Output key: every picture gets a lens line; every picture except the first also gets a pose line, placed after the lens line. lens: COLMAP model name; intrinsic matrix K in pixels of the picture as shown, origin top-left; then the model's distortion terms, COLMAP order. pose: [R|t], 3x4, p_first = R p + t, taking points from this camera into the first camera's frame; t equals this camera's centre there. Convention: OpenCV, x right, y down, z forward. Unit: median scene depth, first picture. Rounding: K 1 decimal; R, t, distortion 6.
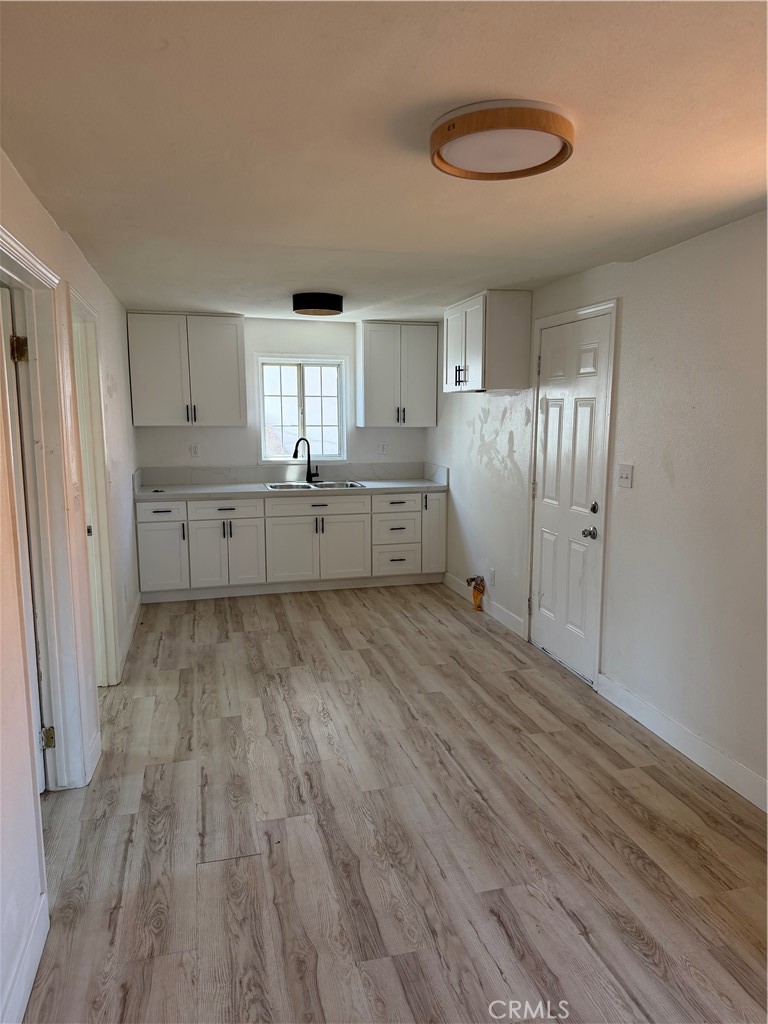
lens RADIAL K [[701.3, 0, 430.2], [0, 701.3, 518.4], [0, 0, 1]] dist [-0.033741, -0.005074]
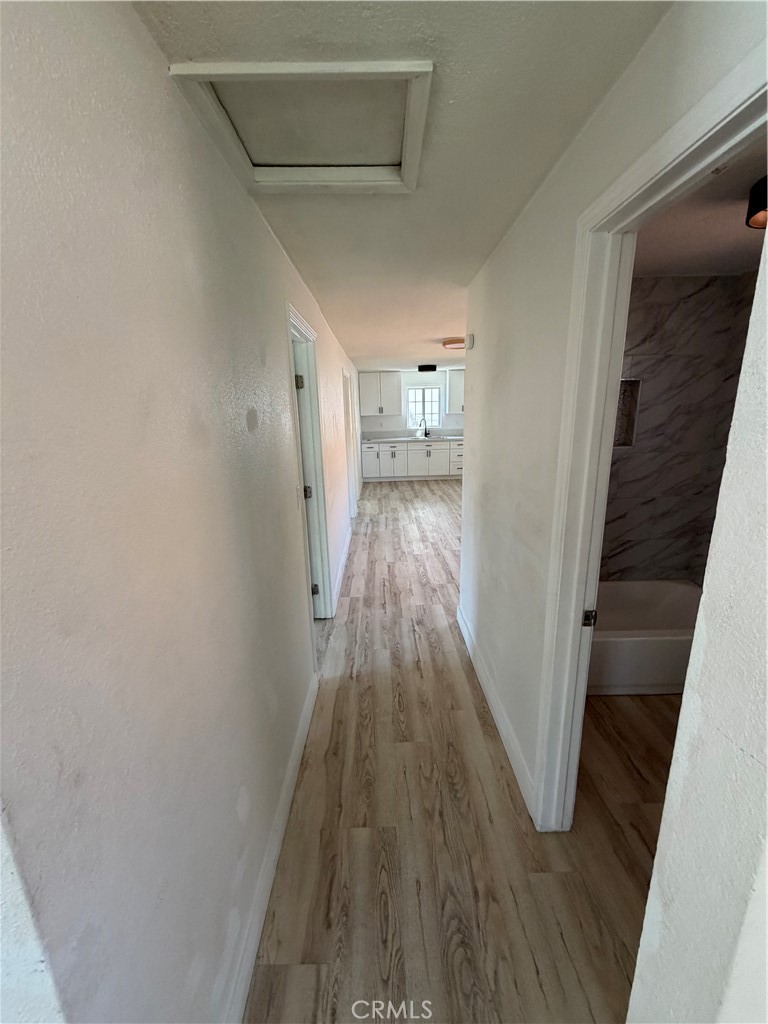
lens RADIAL K [[406.6, 0, 379.2], [0, 406.6, 510.3], [0, 0, 1]] dist [-0.000852, -0.000486]
pose [[0.950626, 0.043116, -0.307328, 0.144430], [-0.011681, 0.994571, 0.103399, 0.068744], [0.310118, -0.094704, 0.945969, -0.507846]]
